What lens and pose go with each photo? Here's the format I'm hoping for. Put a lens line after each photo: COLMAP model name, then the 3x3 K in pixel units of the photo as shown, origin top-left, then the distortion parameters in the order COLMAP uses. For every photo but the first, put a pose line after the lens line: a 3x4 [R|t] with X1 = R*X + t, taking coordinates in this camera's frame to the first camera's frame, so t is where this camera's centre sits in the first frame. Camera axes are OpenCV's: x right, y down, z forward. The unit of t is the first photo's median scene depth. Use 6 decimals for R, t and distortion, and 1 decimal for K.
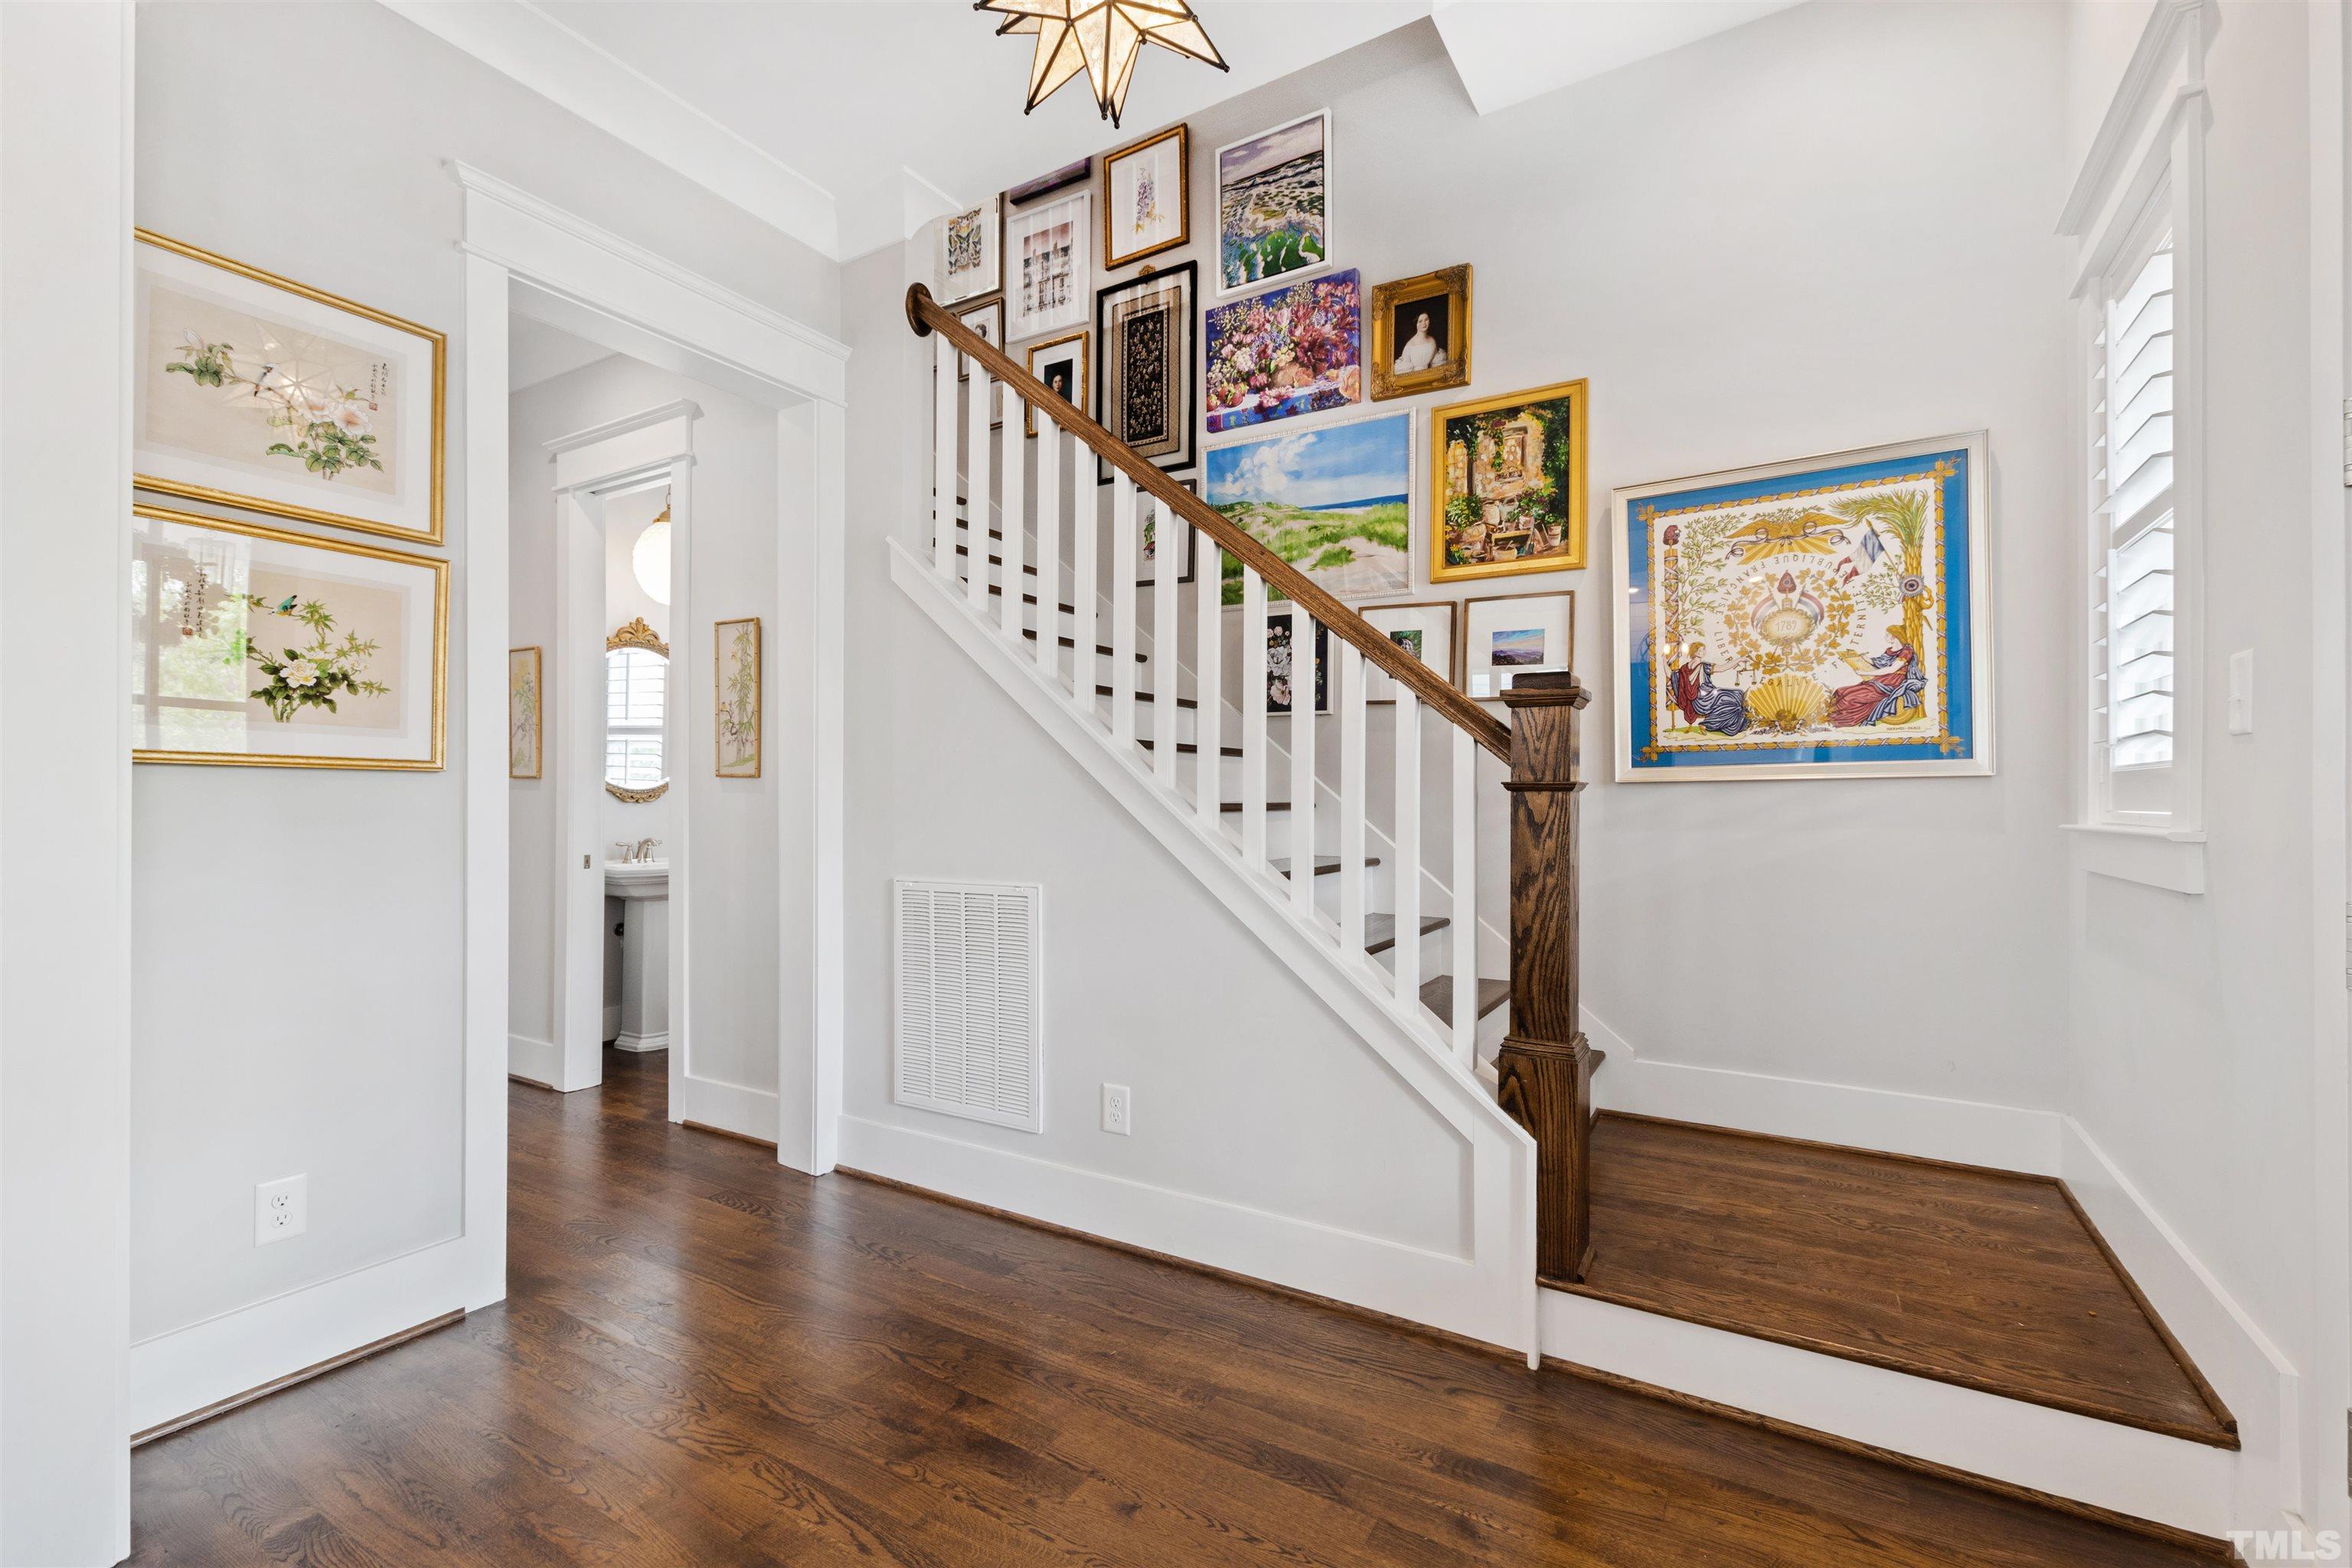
lens RADIAL K [[1040.7, 0, 1128.1], [0, 1040.7, 798.5], [0, 0, 1]] dist [0.008271, -0.001422]
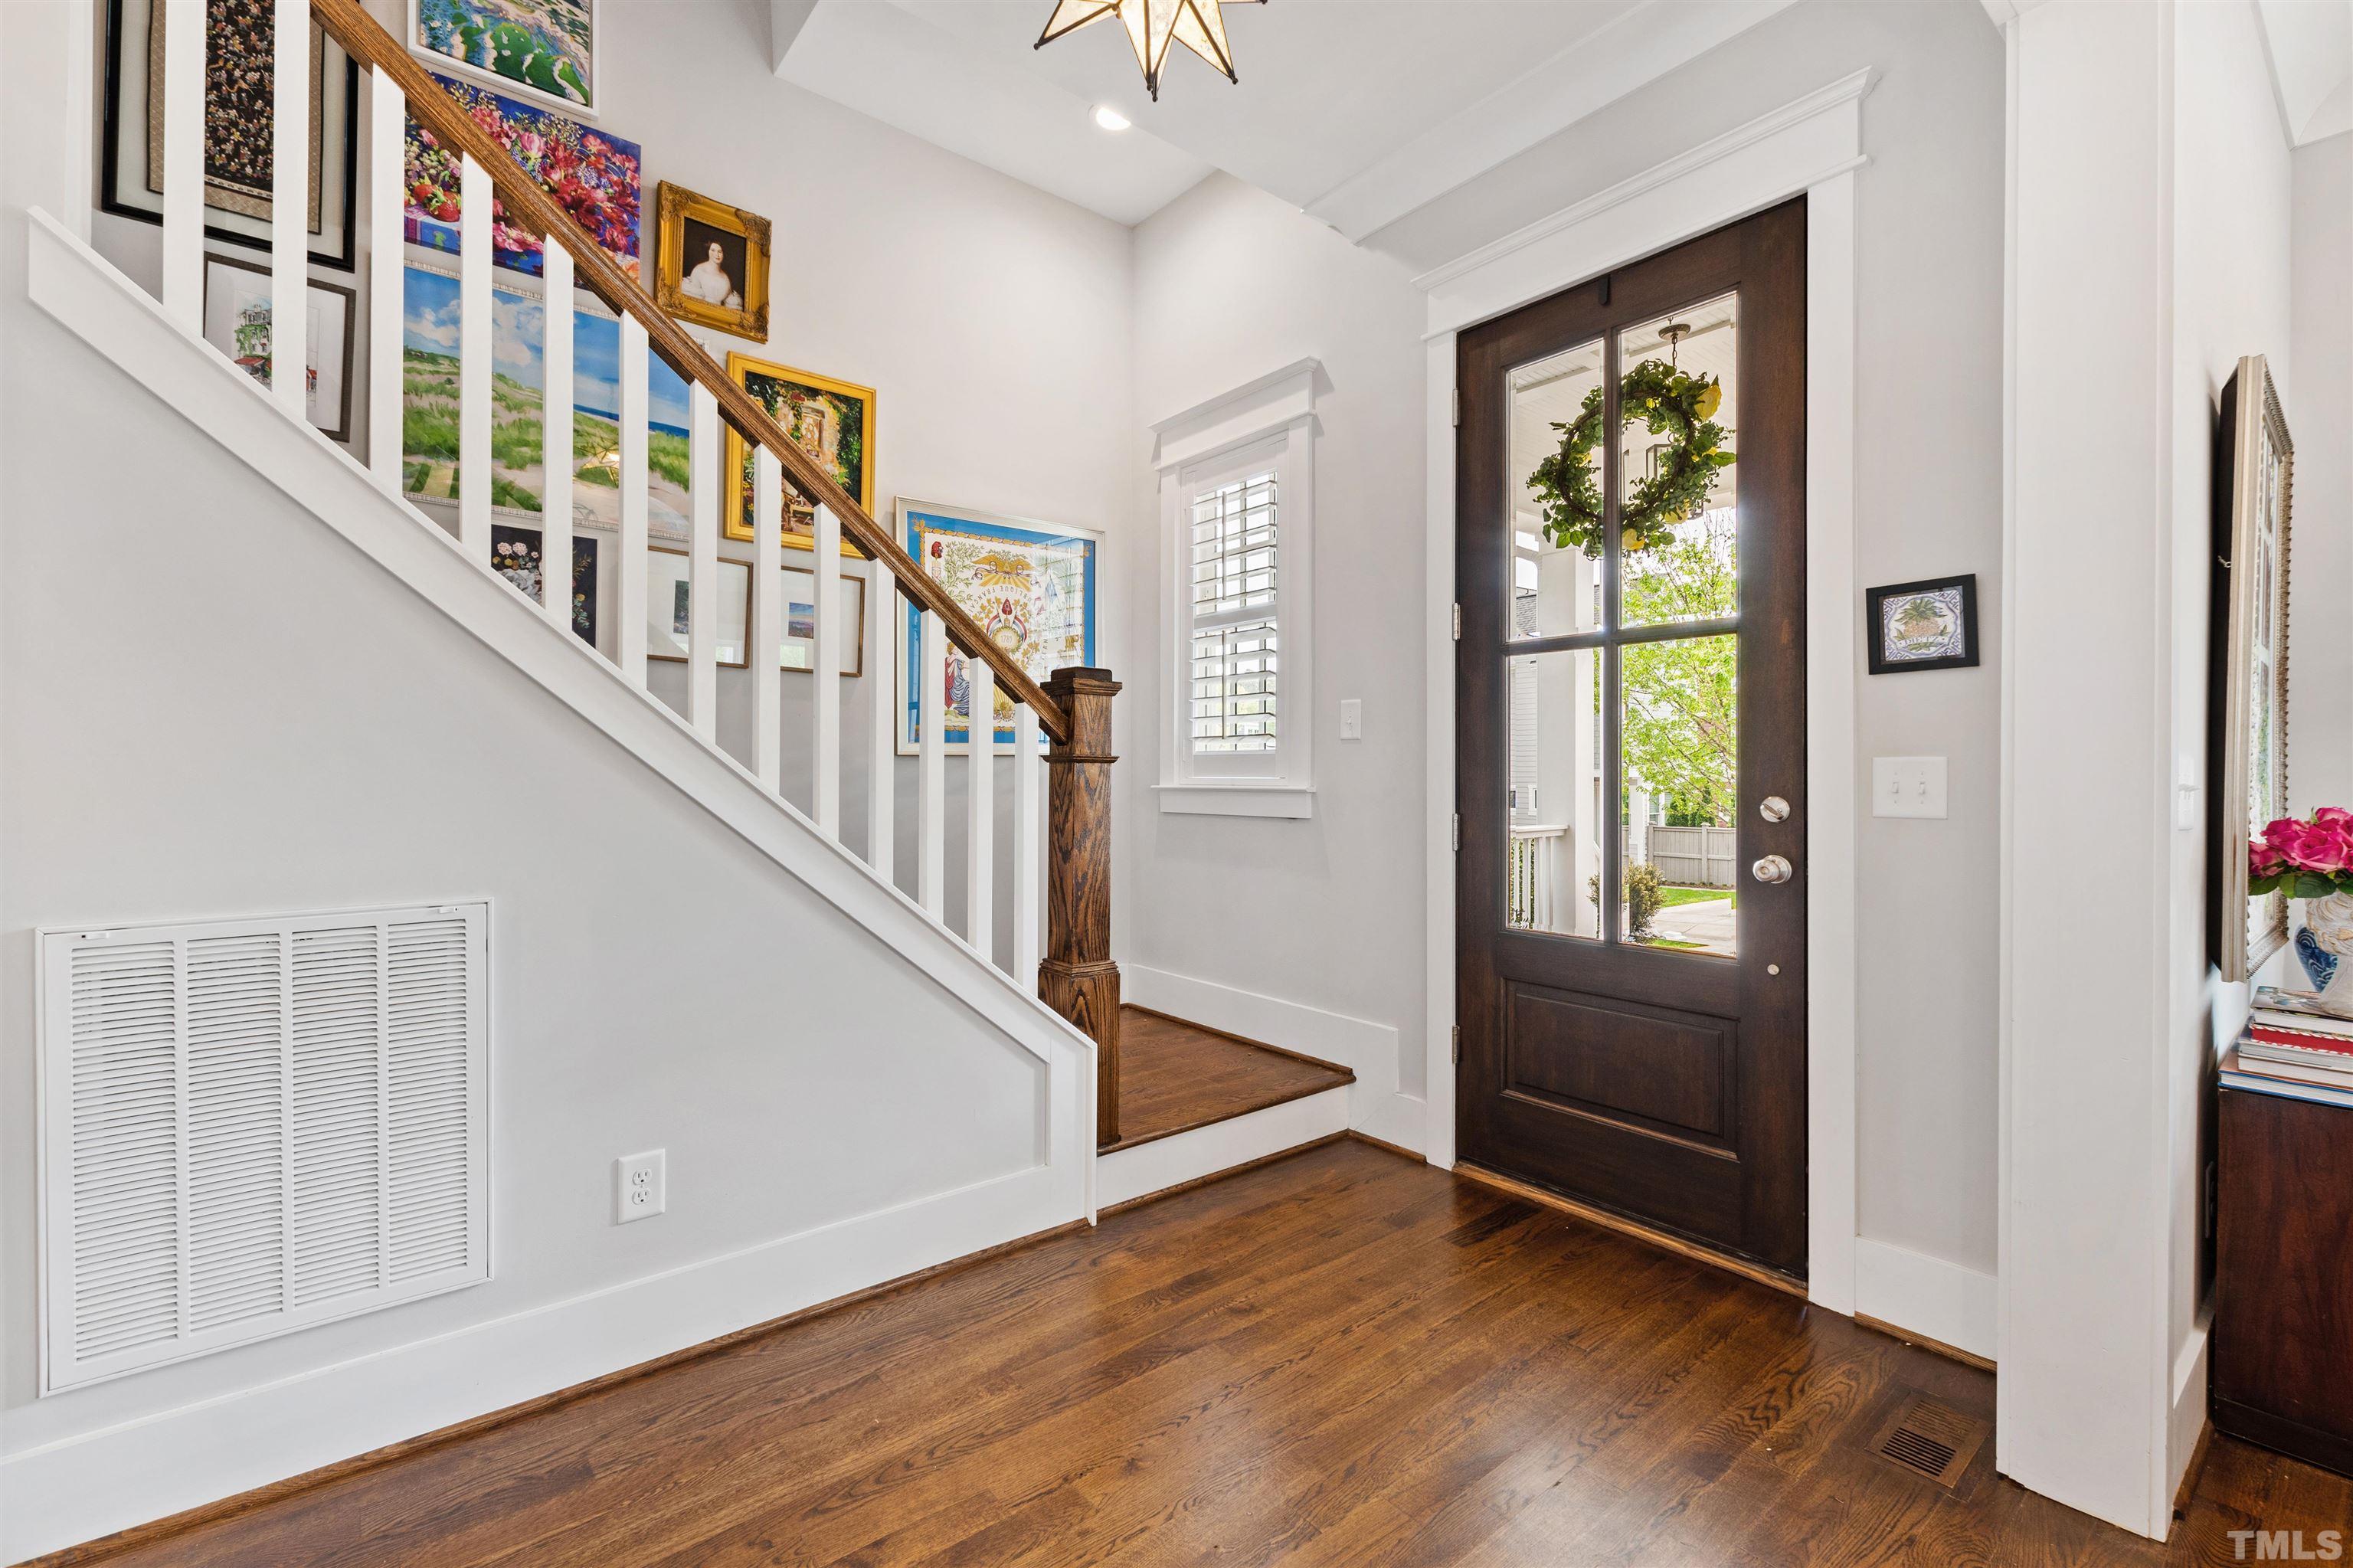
lens RADIAL K [[1041.2, 0, 1176.8], [0, 1041.2, 775.6], [0, 0, 1]] dist [0.008271, -0.001422]
pose [[0.305997, -0.002087, 0.952030, -0.548402], [-0.004084, 0.999986, 0.003504, 0.002420], [-0.952024, -0.004960, 0.305984, 0.375670]]
